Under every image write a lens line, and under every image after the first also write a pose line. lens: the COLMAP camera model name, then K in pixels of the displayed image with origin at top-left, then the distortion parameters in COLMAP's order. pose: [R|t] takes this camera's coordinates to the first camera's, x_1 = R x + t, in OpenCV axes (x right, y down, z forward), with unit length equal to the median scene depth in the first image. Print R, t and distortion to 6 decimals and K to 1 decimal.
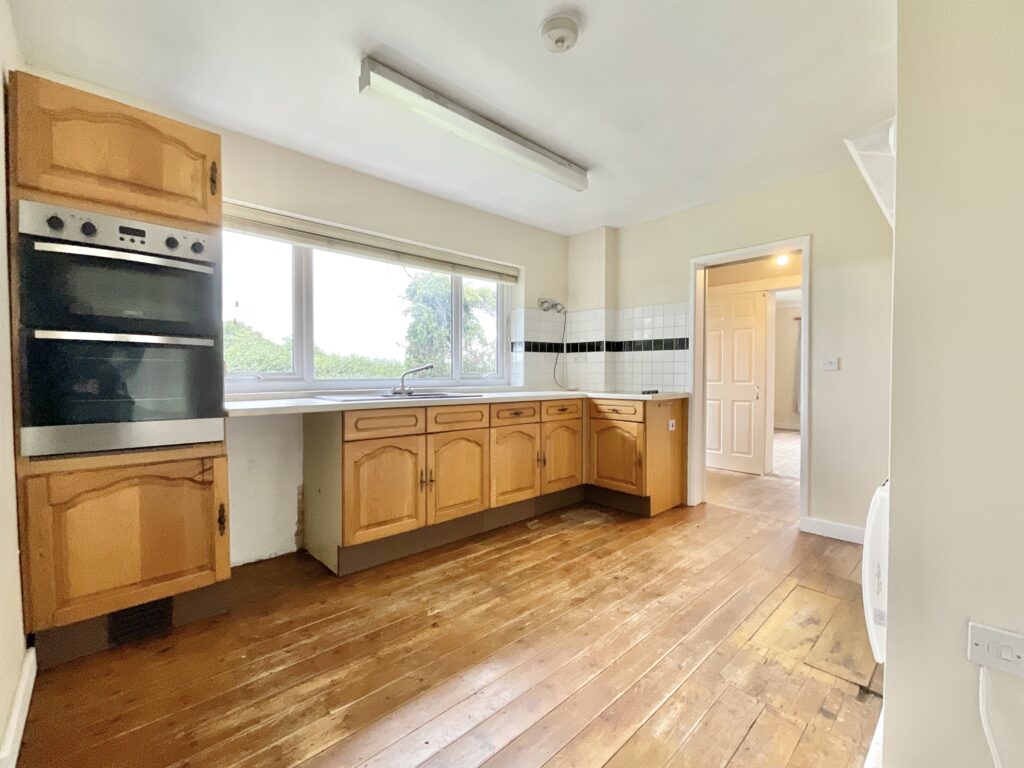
lens RADIAL K [[437.6, 0, 512.5], [0, 437.6, 383.7], [0, 0, 1]] dist [0.000959, 0.000442]
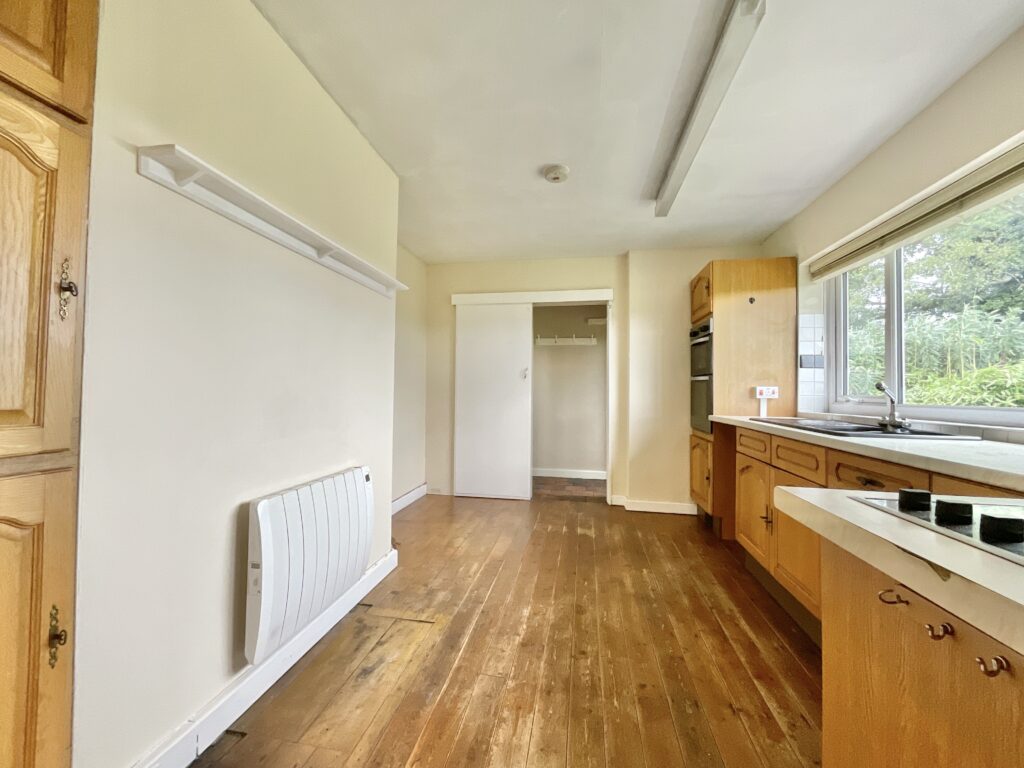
lens RADIAL K [[415.4, 0, 511.1], [0, 415.4, 381.7], [0, 0, 1]] dist [-0.001162, 0.000320]
pose [[-0.798191, -0.024083, -0.601923, 0.859180], [-0.025785, 0.999651, -0.005802, -0.039303], [0.601852, 0.010889, -0.798533, 1.624612]]
